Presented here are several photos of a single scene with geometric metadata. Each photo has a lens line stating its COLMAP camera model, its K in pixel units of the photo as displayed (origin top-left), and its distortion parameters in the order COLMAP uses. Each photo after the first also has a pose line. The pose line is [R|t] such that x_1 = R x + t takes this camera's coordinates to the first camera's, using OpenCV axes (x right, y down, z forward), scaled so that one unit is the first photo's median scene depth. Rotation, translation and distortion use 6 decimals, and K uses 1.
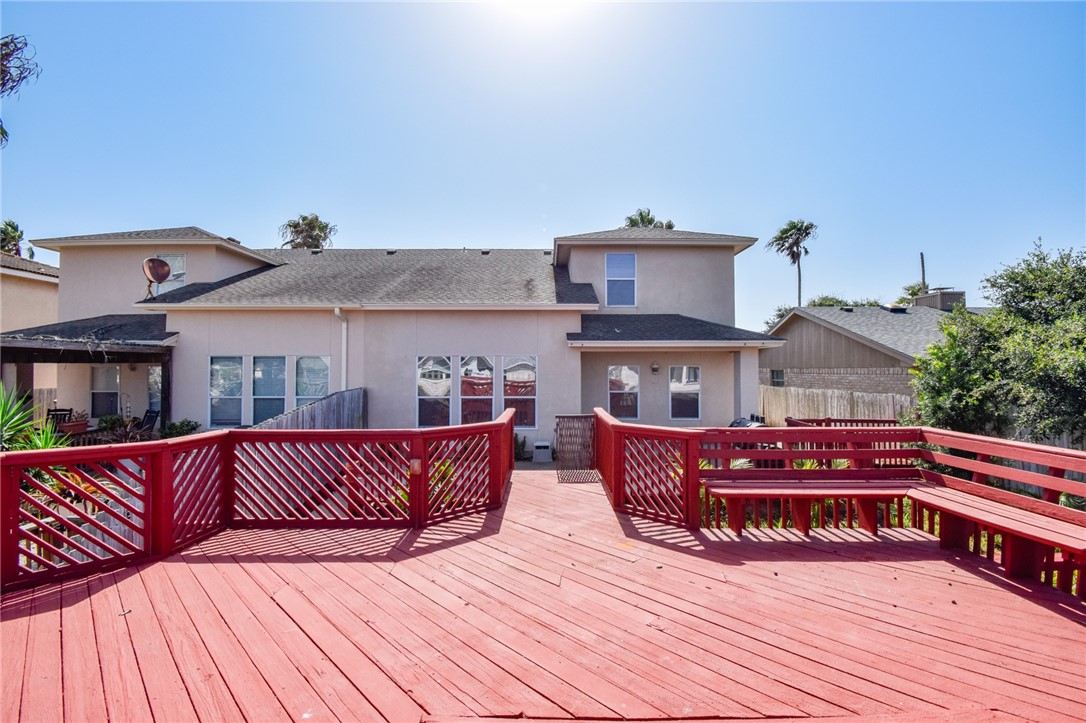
lens RADIAL K [[486.0, 0, 547.6], [0, 486.0, 358.5], [0, 0, 1]] dist [0.017743, -0.025190]
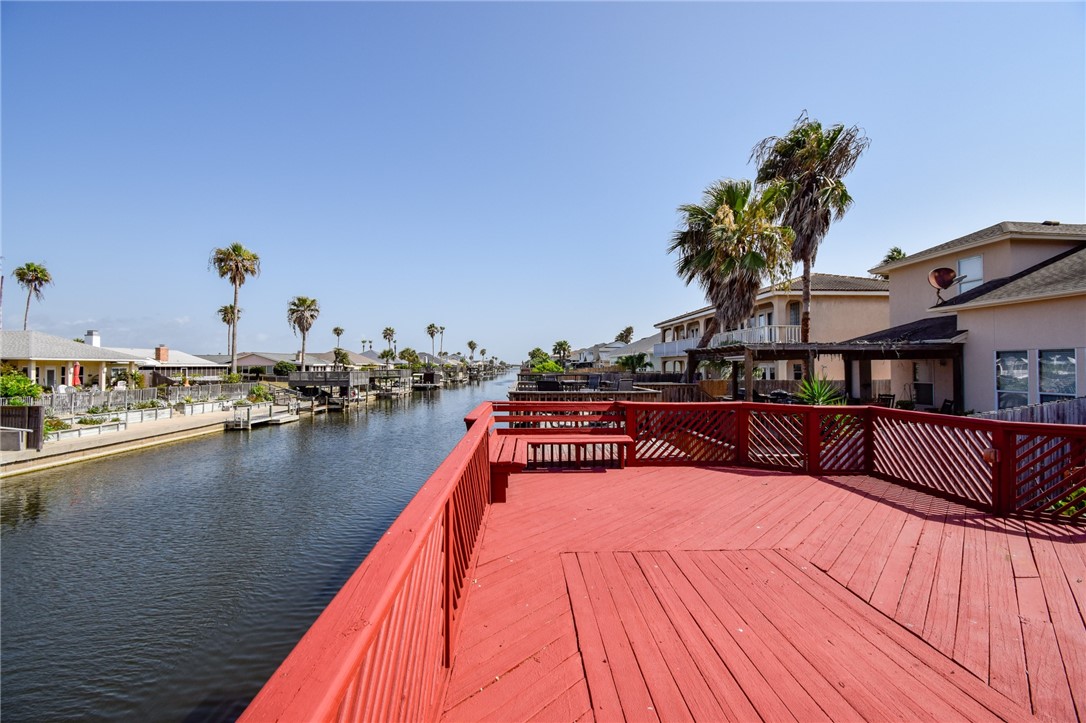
lens RADIAL K [[486.0, 0, 547.6], [0, 486.0, 358.5], [0, 0, 1]] dist [0.017743, -0.025190]
pose [[0.049190, -0.015889, -0.998663, 0.290840], [0.026263, 0.999548, -0.014610, 0.001385], [0.998444, -0.025509, 0.049585, -0.000621]]
